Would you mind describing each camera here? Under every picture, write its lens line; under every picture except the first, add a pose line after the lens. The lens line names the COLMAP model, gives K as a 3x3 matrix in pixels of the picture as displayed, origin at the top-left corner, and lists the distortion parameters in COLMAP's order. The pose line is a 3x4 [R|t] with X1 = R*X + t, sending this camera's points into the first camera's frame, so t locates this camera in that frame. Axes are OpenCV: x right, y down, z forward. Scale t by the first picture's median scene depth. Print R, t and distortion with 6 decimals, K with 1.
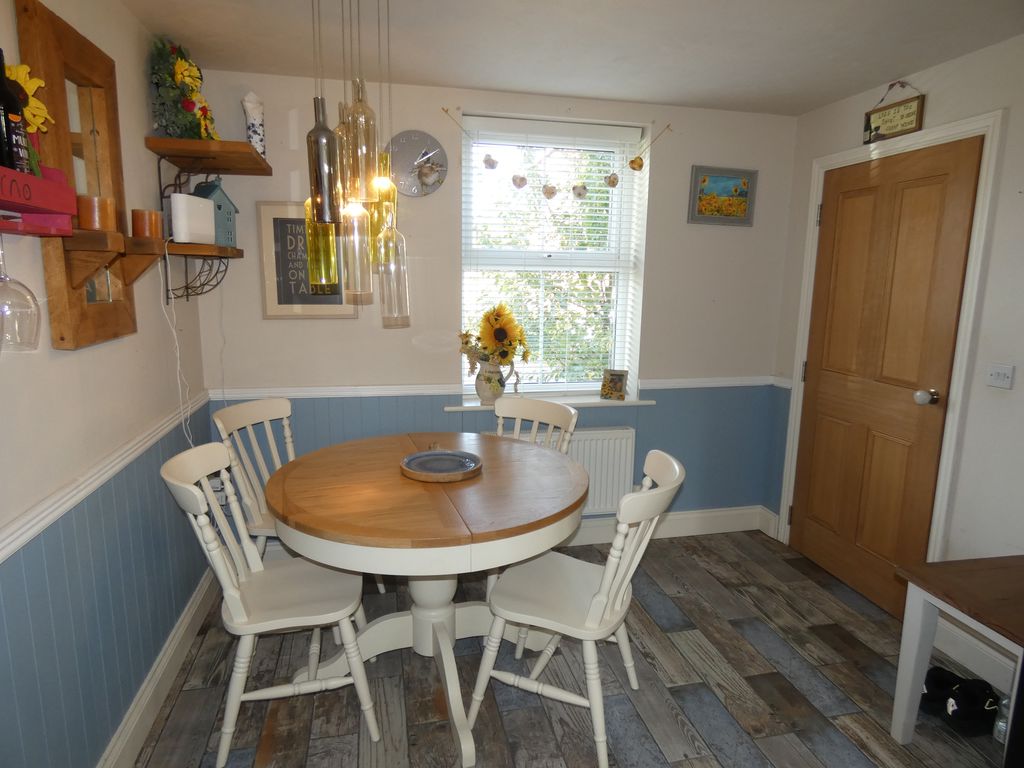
lens RADIAL K [[611.8, 0, 511.3], [0, 611.8, 379.1], [0, 0, 1]] dist [-0.001438, 0.001752]
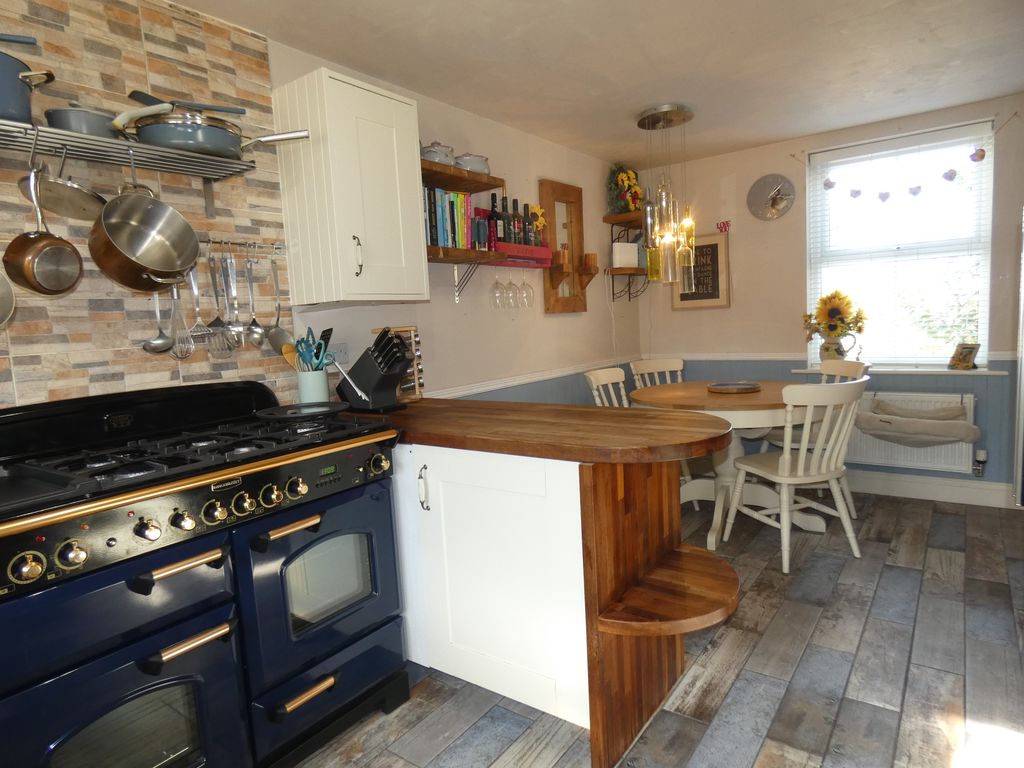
lens RADIAL K [[611.8, 0, 511.3], [0, 611.8, 379.1], [0, 0, 1]] dist [-0.001438, 0.001752]
pose [[0.655383, 0.025786, -0.754856, 0.617171], [-0.065165, 0.997621, -0.022498, 0.167050], [0.752480, 0.063935, 0.655505, -0.424772]]
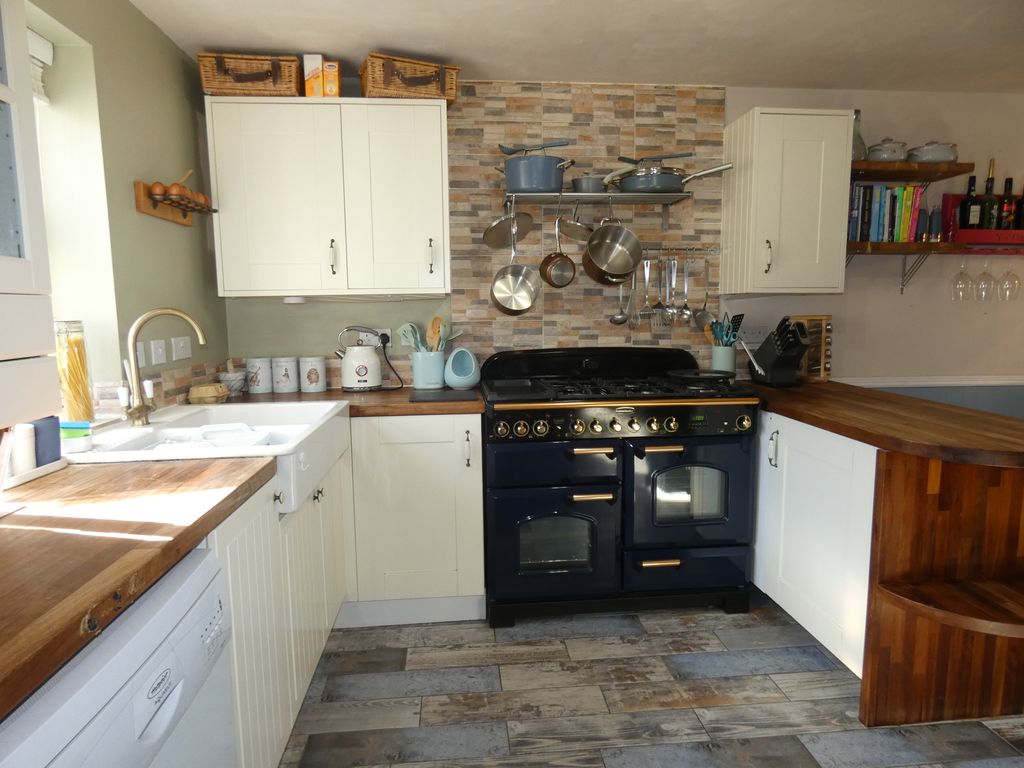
lens RADIAL K [[611.8, 0, 511.3], [0, 611.8, 379.1], [0, 0, 1]] dist [-0.001438, 0.001752]
pose [[-0.124120, 0.104983, -0.986698, 0.943048], [-0.164710, 0.978412, 0.124821, 0.136647], [0.978501, 0.178012, -0.104149, -0.318639]]
